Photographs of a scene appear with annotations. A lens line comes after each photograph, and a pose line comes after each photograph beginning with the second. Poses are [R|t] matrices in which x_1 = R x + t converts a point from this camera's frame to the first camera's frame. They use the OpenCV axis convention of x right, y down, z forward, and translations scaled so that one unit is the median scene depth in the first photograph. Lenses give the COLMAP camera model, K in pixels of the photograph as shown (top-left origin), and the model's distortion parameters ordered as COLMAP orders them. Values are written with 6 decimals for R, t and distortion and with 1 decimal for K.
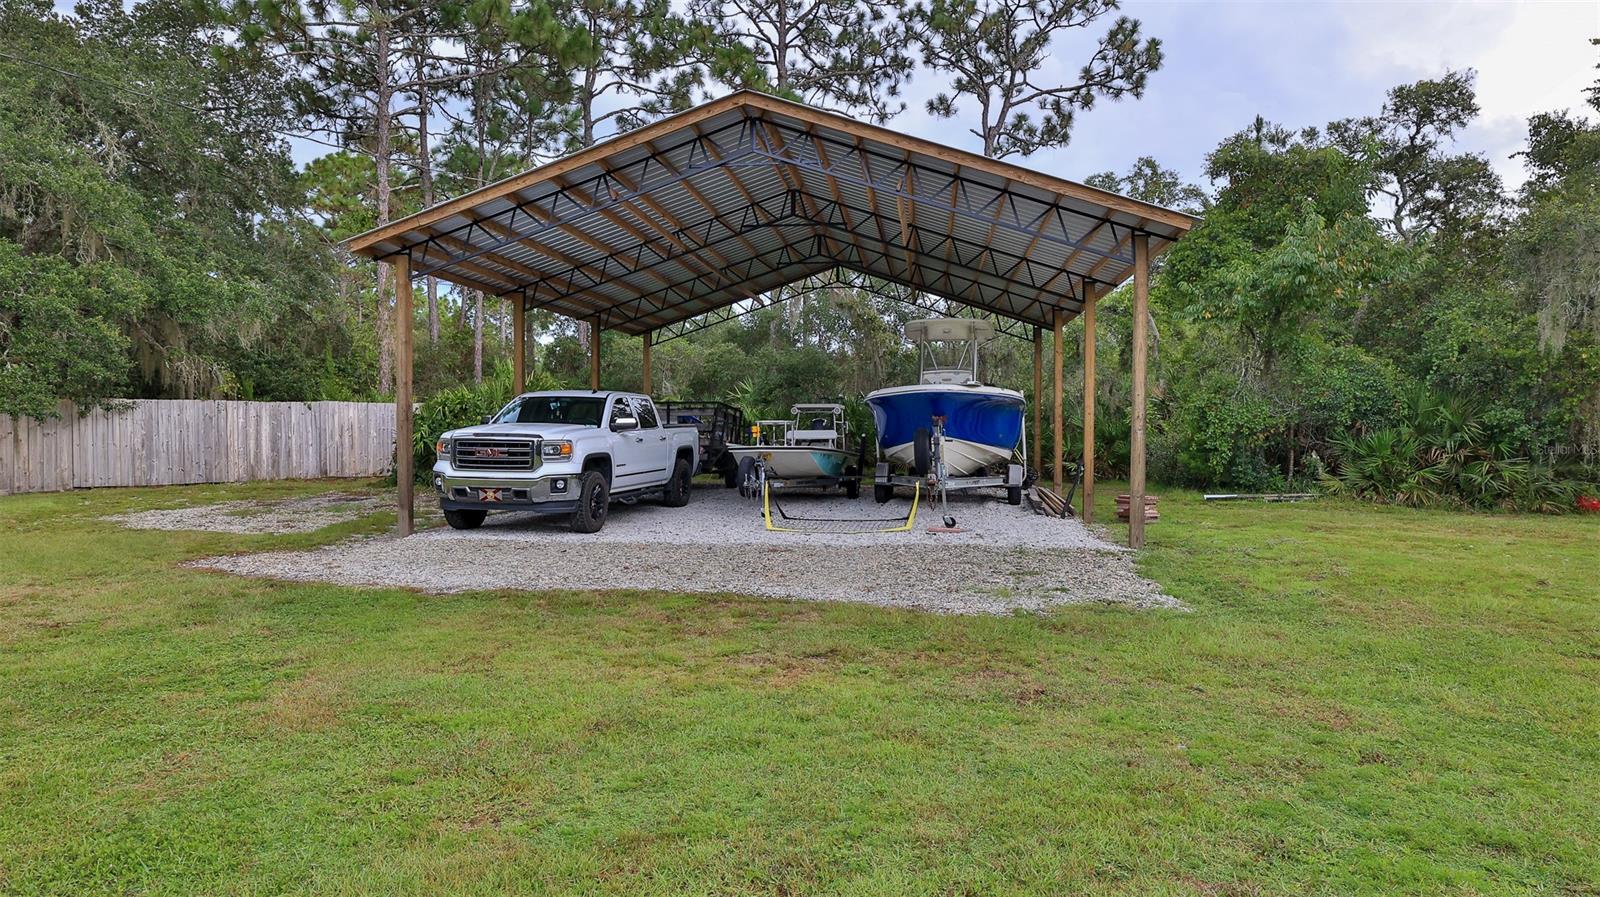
lens RADIAL K [[1039.2, 0, 800.5], [0, 1039.2, 447.1], [0, 0, 1]] dist [-0.001960, -0.000814]
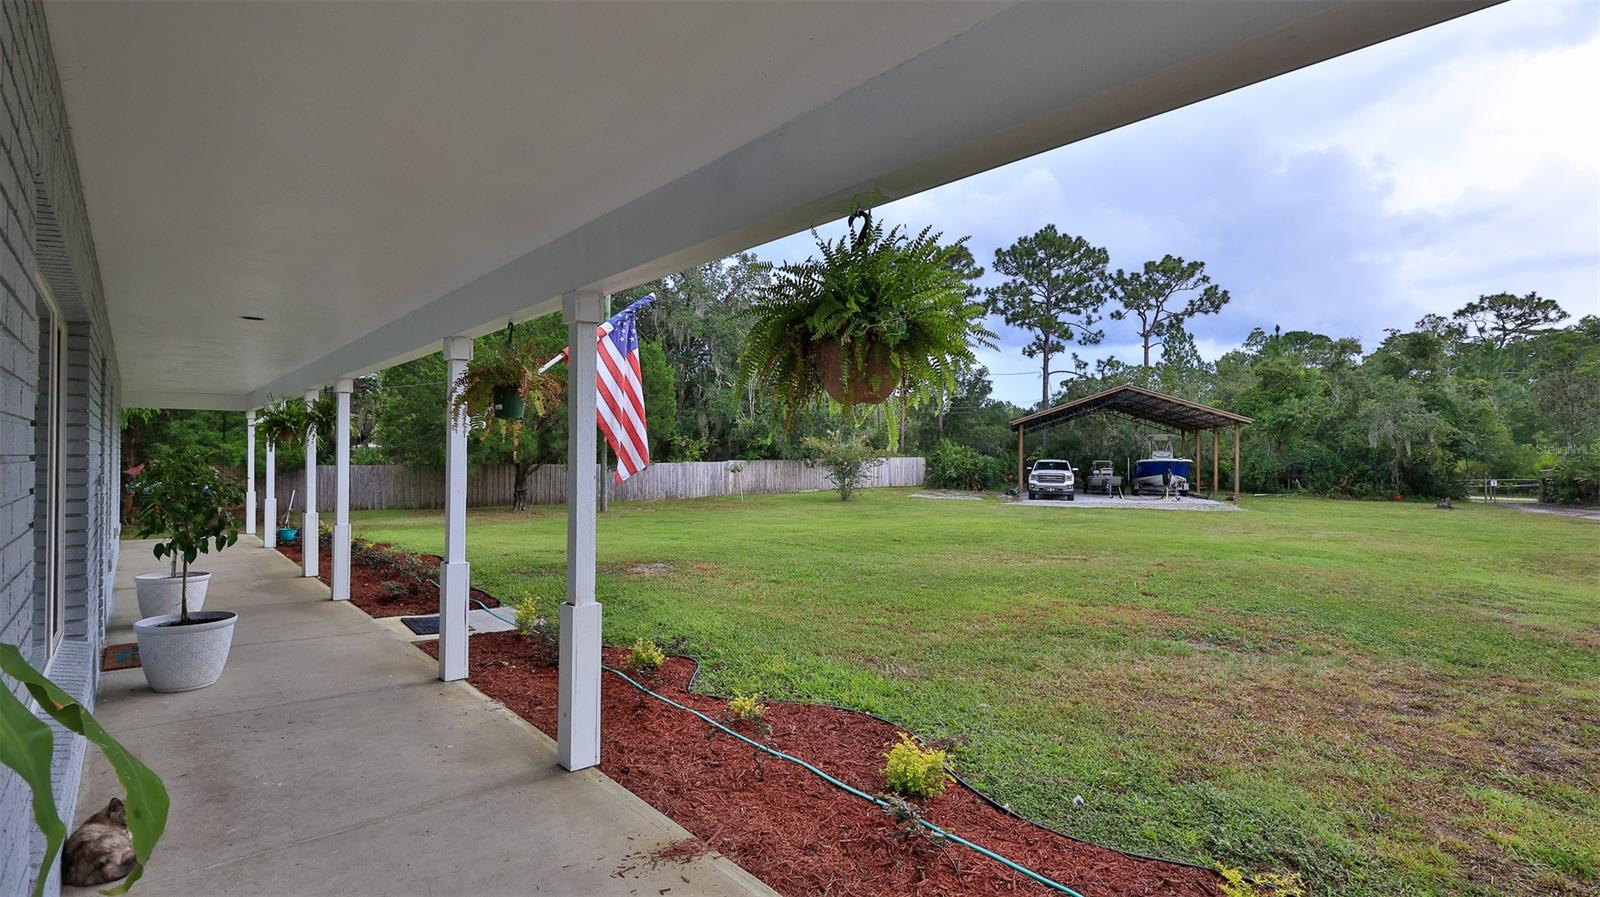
lens RADIAL K [[781.1, 0, 799.1], [0, 781.1, 451.8], [0, 0, 1]] dist [0.000543, 0.000085]
pose [[0.989331, 0.001405, -0.145679, -0.480907], [-0.005089, 0.999676, -0.024921, -0.009364], [0.145597, 0.025397, 0.989018, -1.172540]]
